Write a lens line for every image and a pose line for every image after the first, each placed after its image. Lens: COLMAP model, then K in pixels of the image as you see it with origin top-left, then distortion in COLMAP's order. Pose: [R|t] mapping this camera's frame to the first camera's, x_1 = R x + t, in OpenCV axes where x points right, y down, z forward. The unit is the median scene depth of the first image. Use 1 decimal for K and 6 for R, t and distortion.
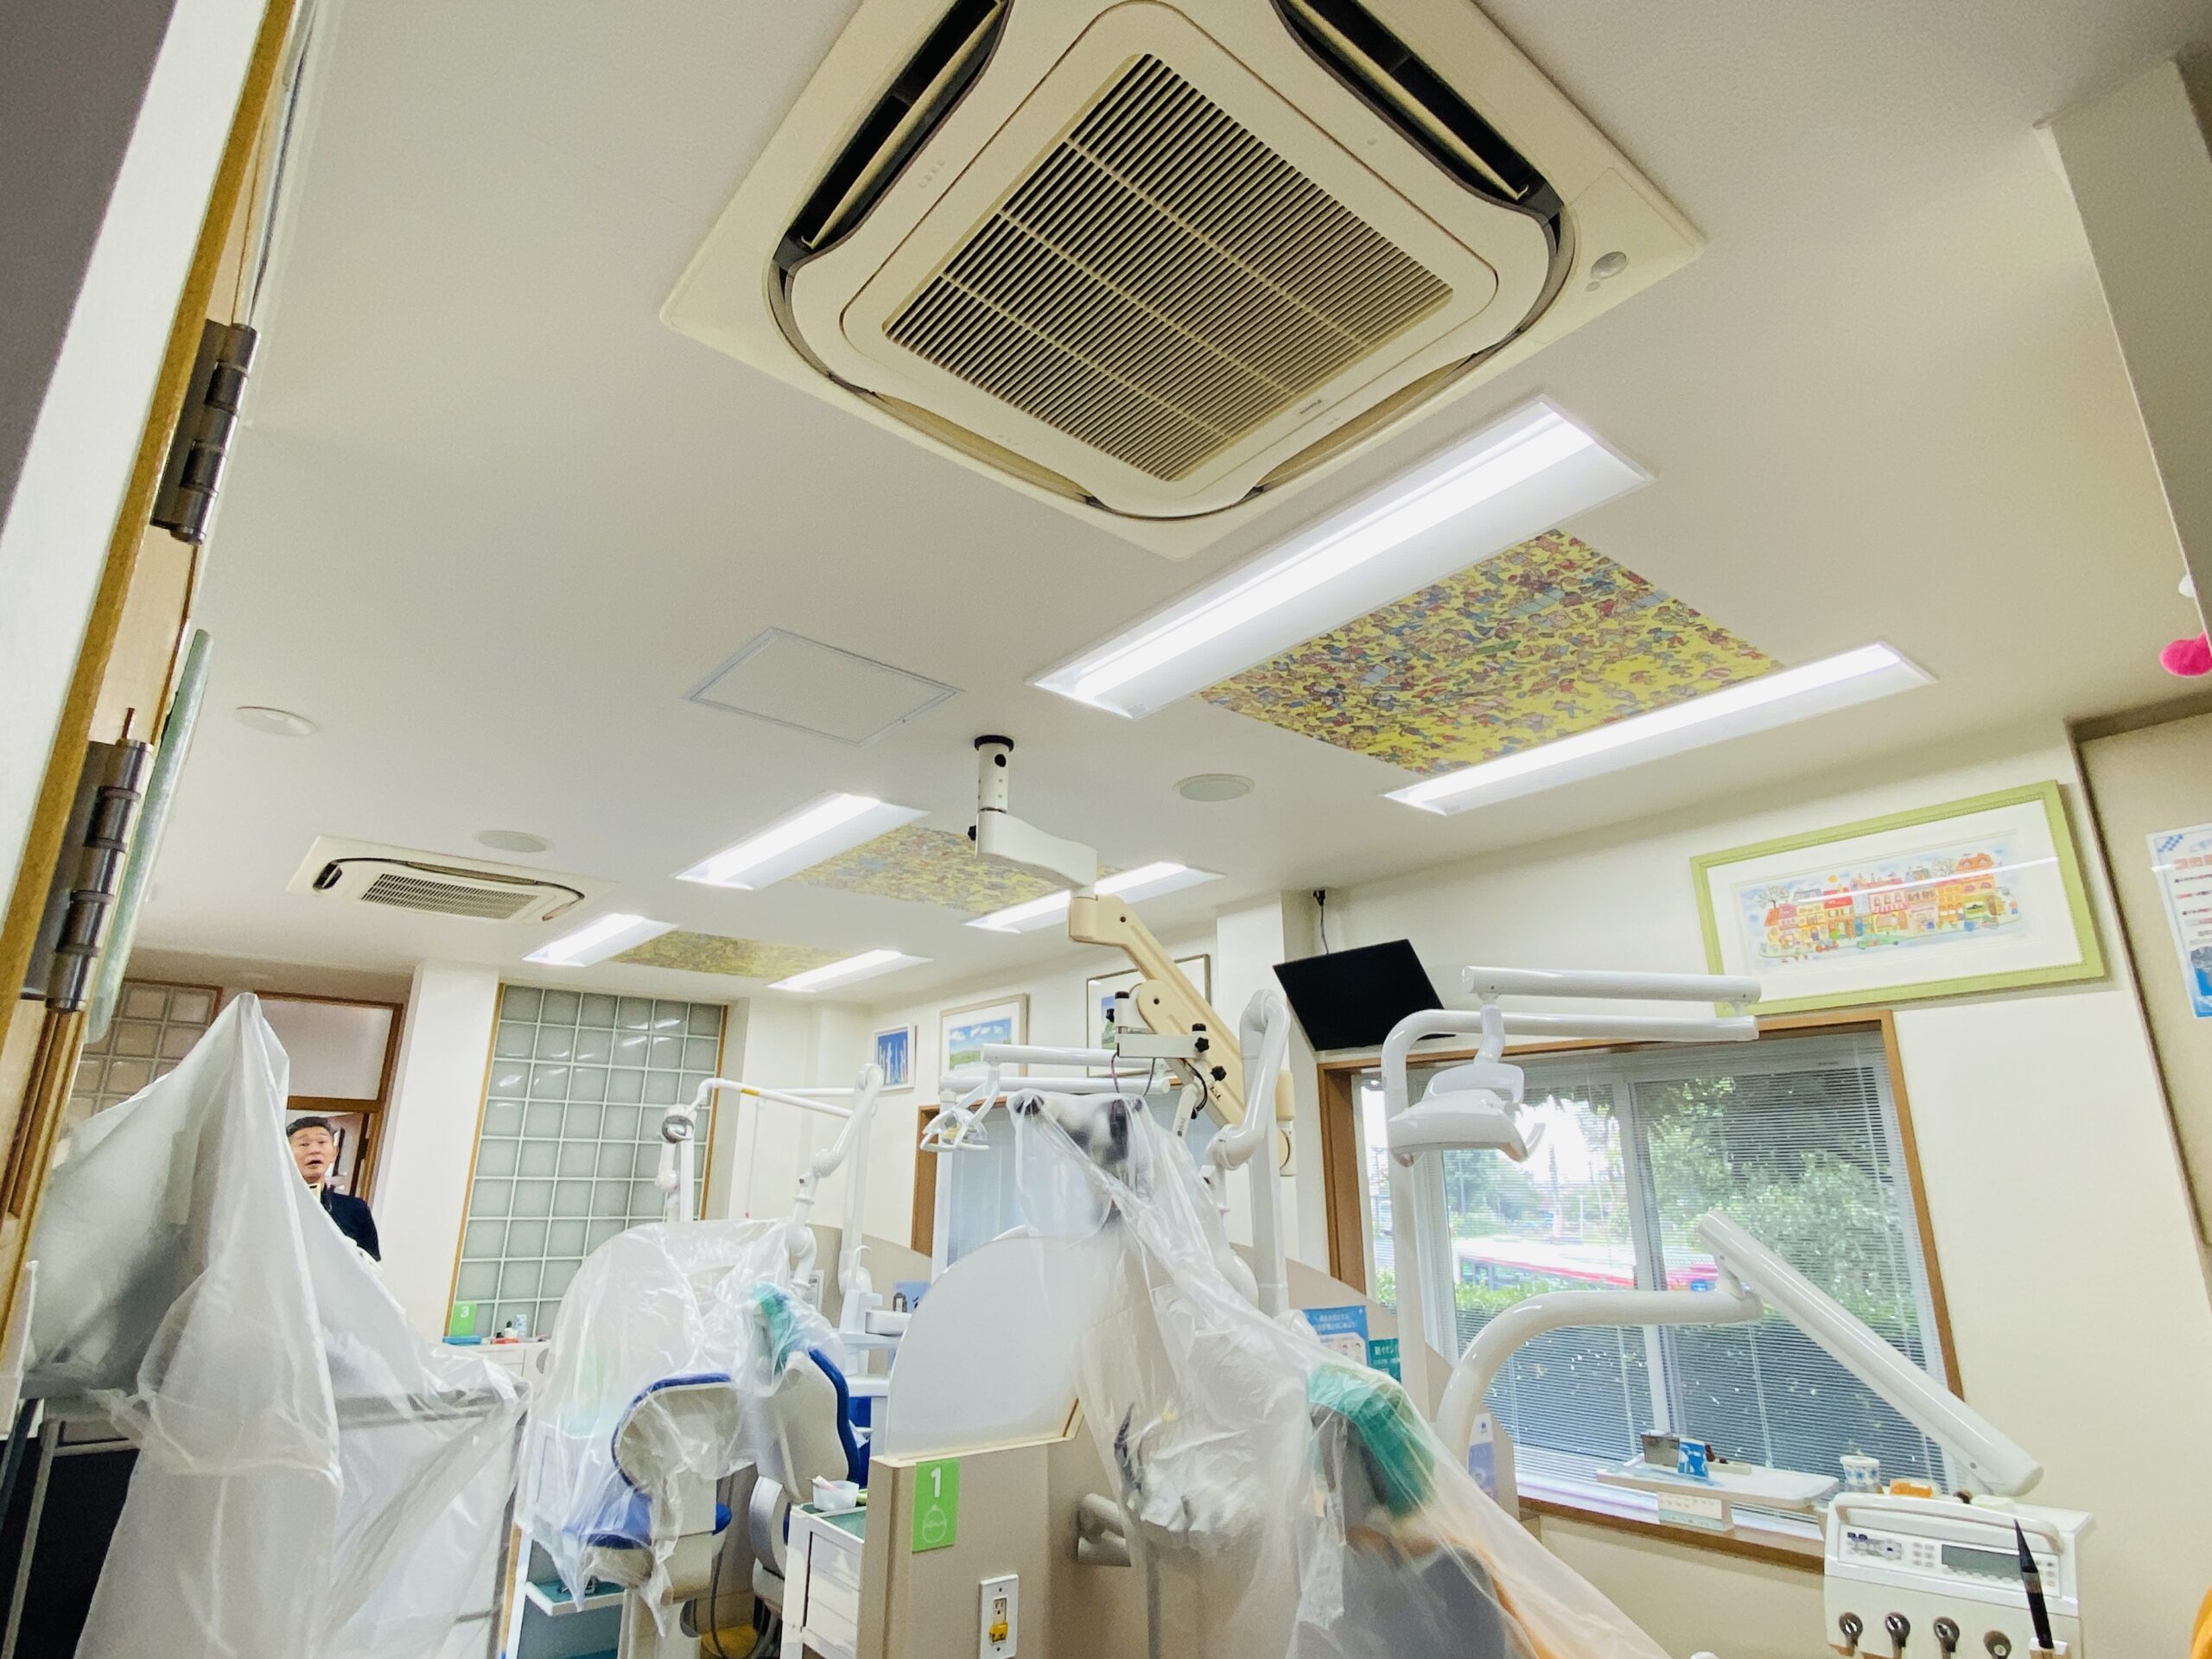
lens RADIAL K [[1185.2, 0, 1106.0], [0, 1185.2, 829.5], [0, 0, 1]] dist [0.001174, 0.000156]
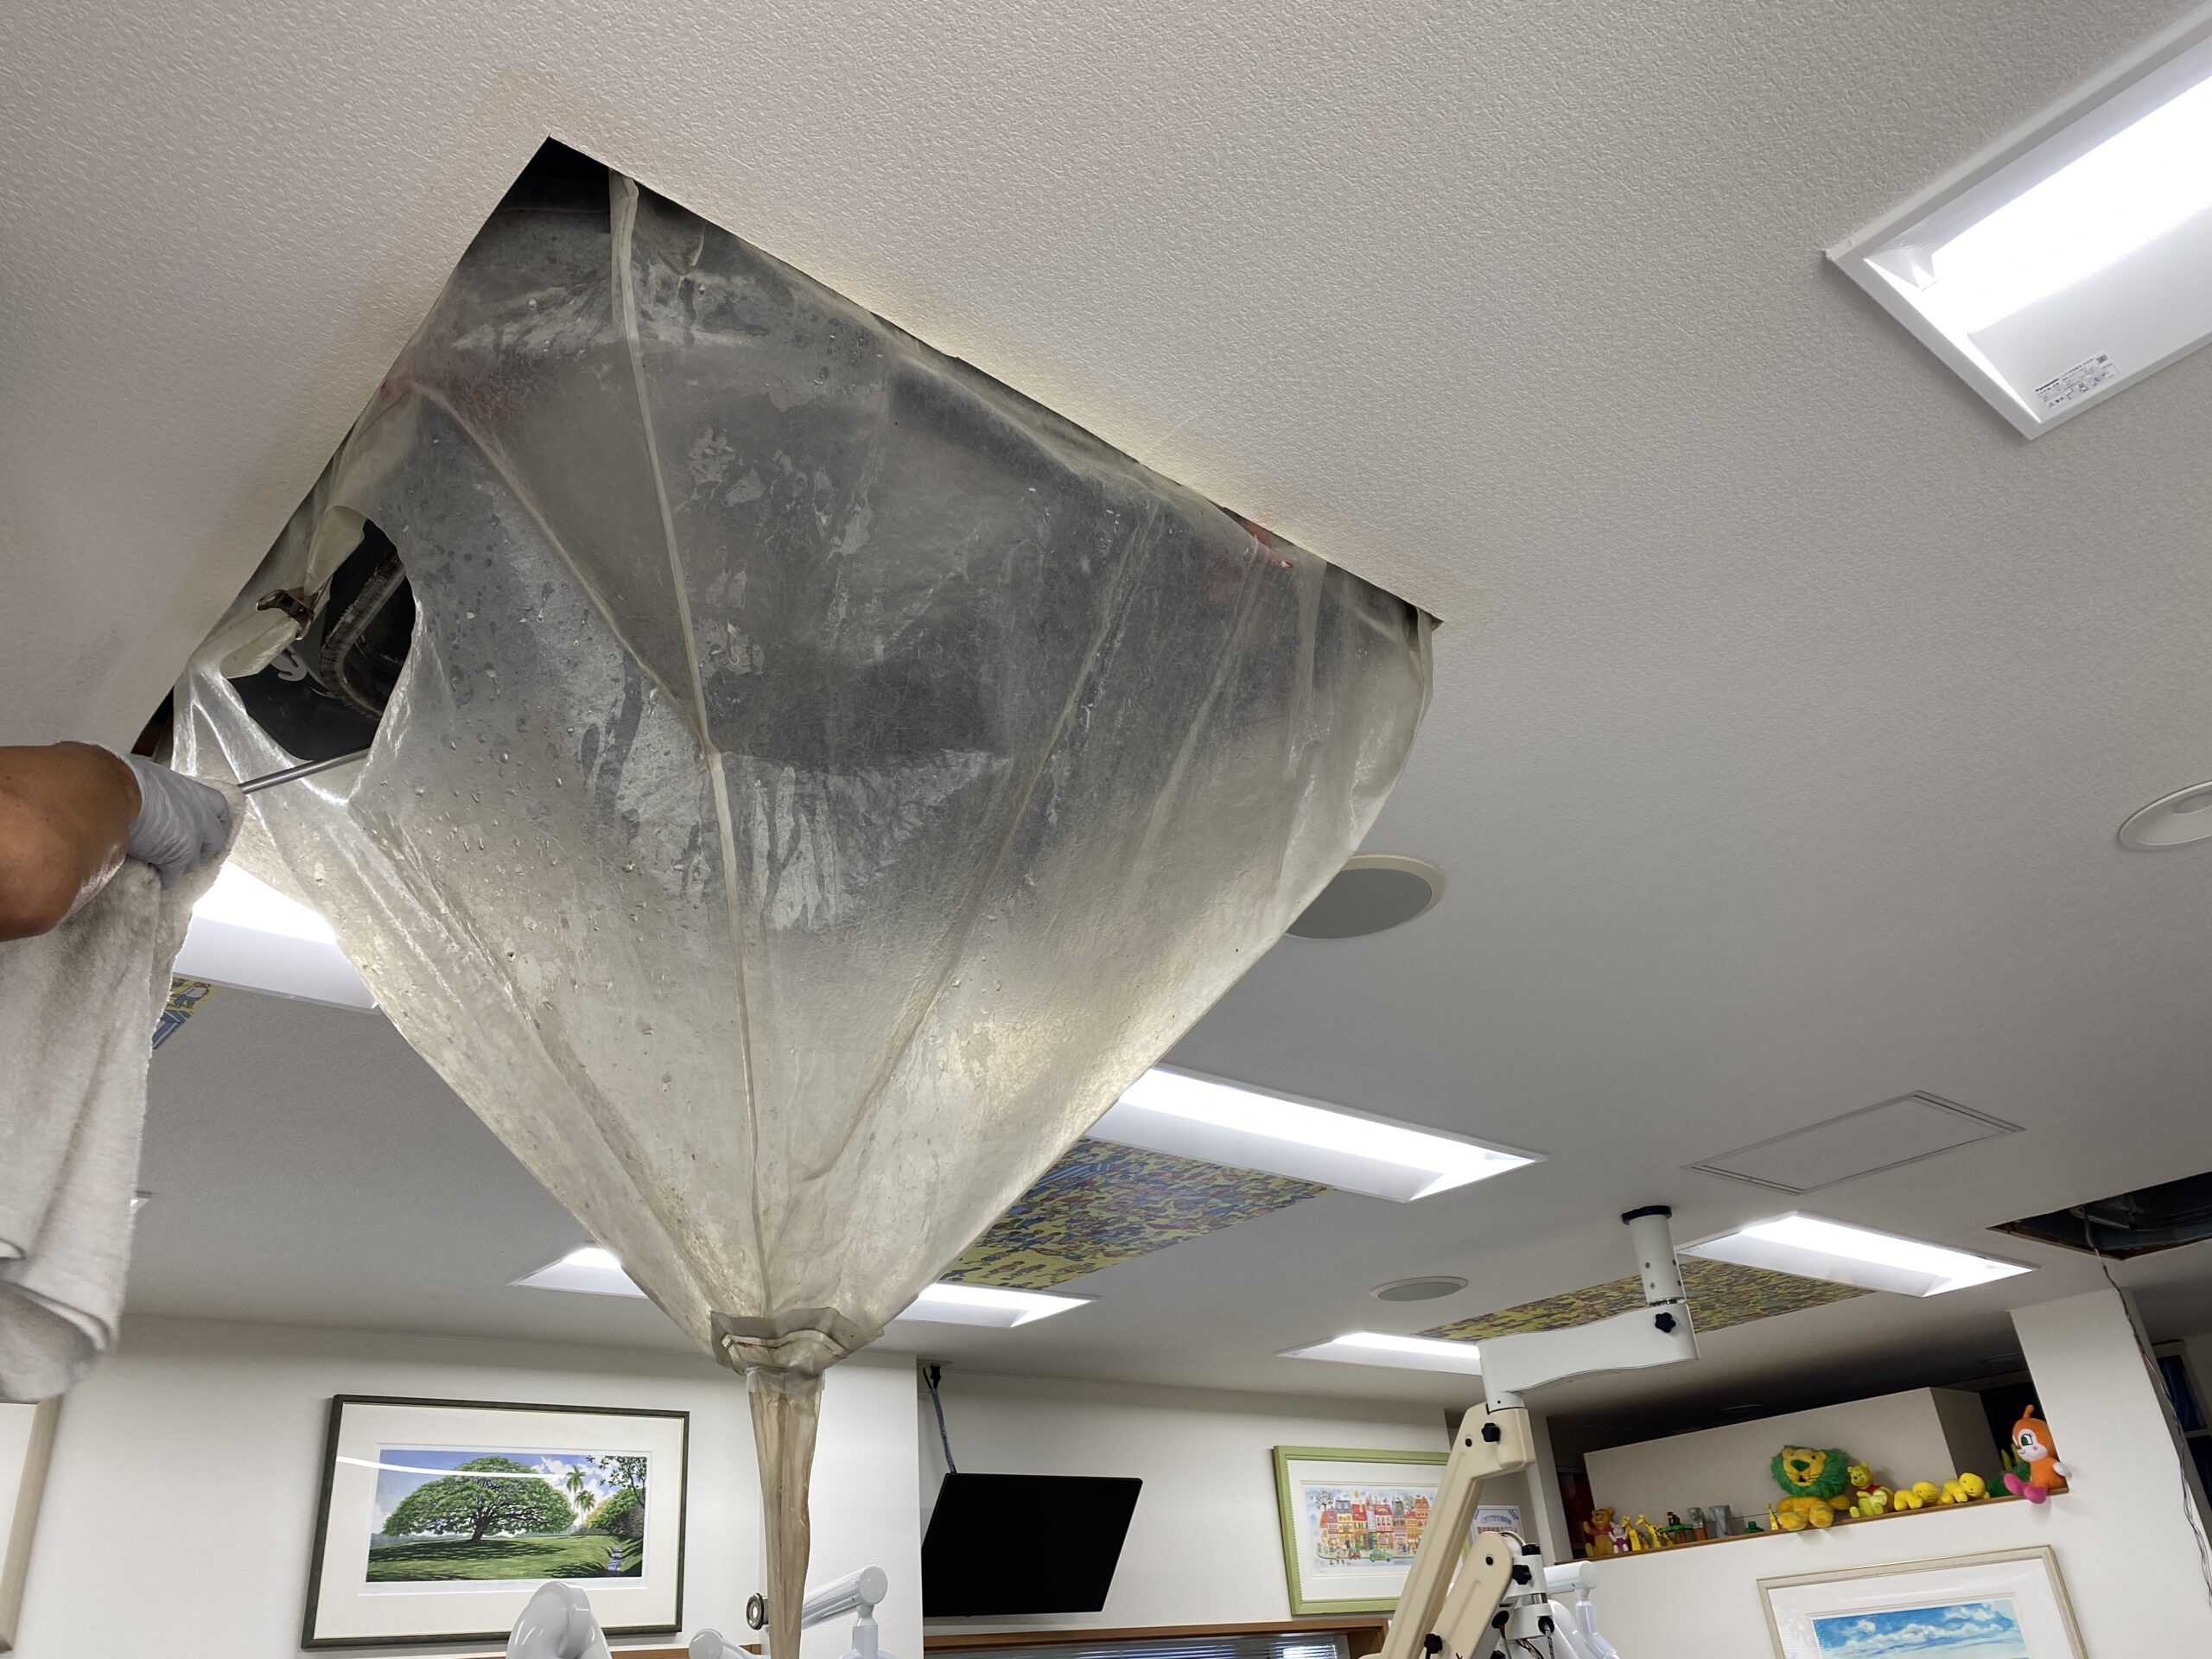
lens RADIAL K [[1695.0, 0, 1106.0], [0, 1695.0, 829.5], [0, 0, 1]] dist [0.001308, 0.001421]
pose [[-0.034135, 0.462218, 0.886109, -1.137535], [-0.225040, 0.860302, -0.457426, 0.291094], [-0.973751, -0.215024, 0.074651, 1.222558]]
